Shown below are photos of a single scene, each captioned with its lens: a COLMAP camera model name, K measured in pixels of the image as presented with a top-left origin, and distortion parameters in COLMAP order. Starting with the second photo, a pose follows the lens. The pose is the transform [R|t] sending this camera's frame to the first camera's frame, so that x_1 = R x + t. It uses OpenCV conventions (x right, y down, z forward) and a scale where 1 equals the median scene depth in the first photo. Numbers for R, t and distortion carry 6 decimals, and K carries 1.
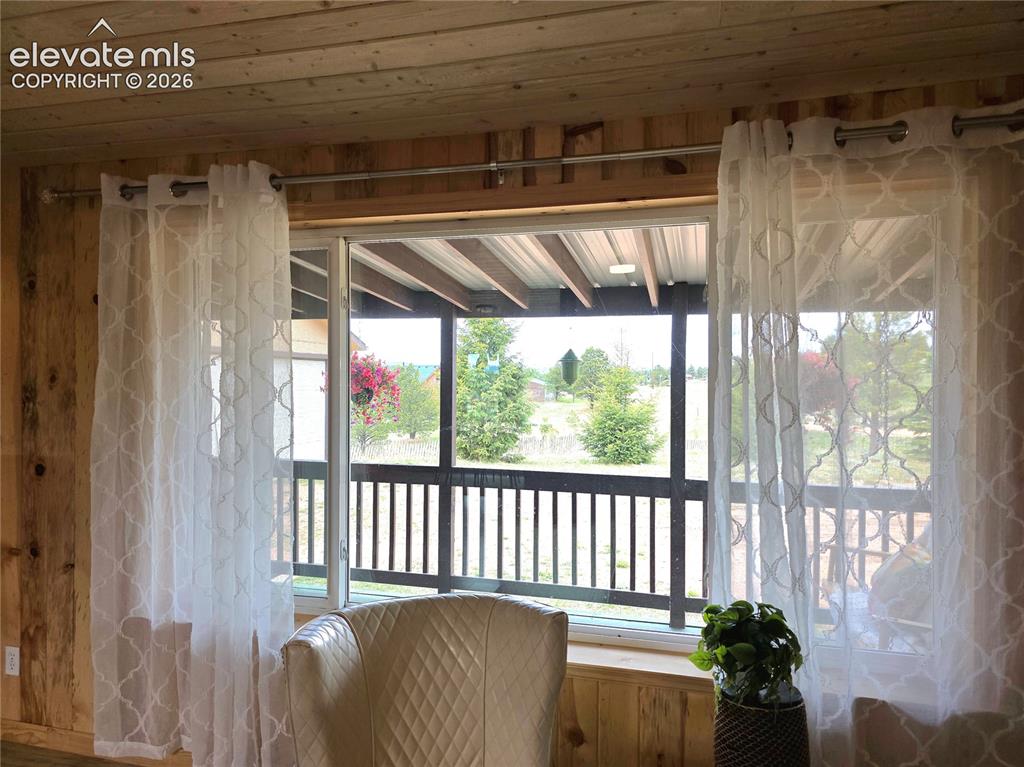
lens RADIAL K [[689.1, 0, 512.0], [0, 689.1, 383.5], [0, 0, 1]] dist [0.003390, 0.000433]
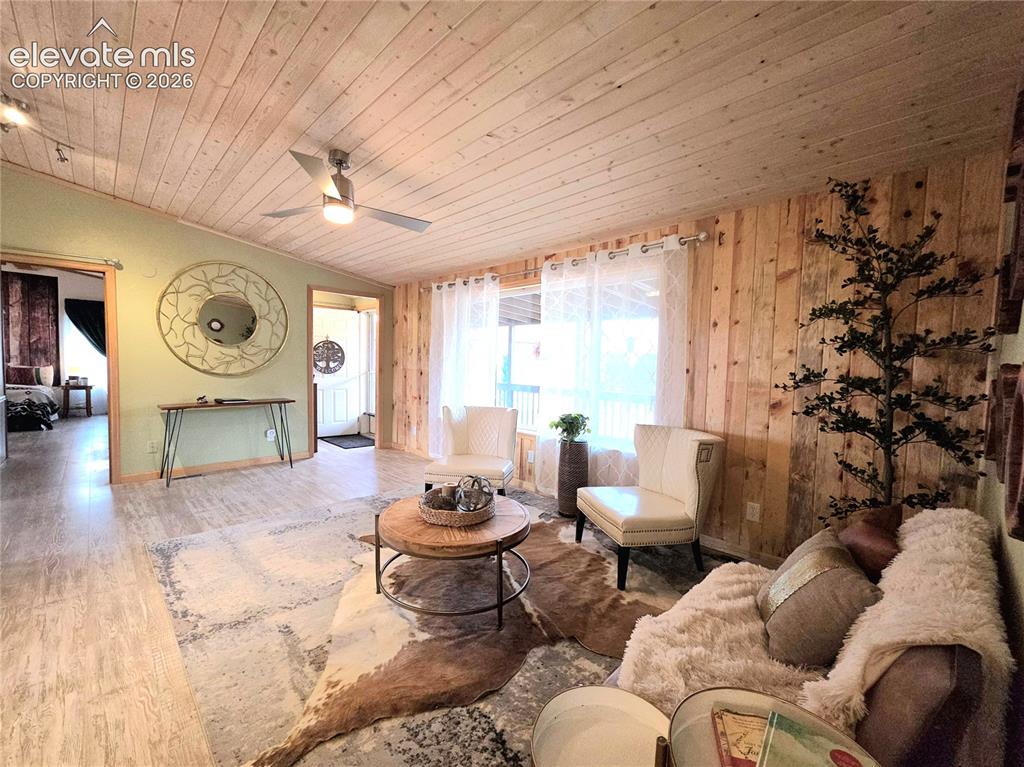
lens RADIAL K [[429.8, 0, 512.0], [0, 429.8, 383.5], [0, 0, 1]] dist [0.000990, 0.000329]
pose [[0.855159, 0.041448, -0.516706, 0.803031], [-0.022646, 0.998834, 0.042642, 0.081502], [0.517871, -0.024764, 0.855100, -0.569130]]
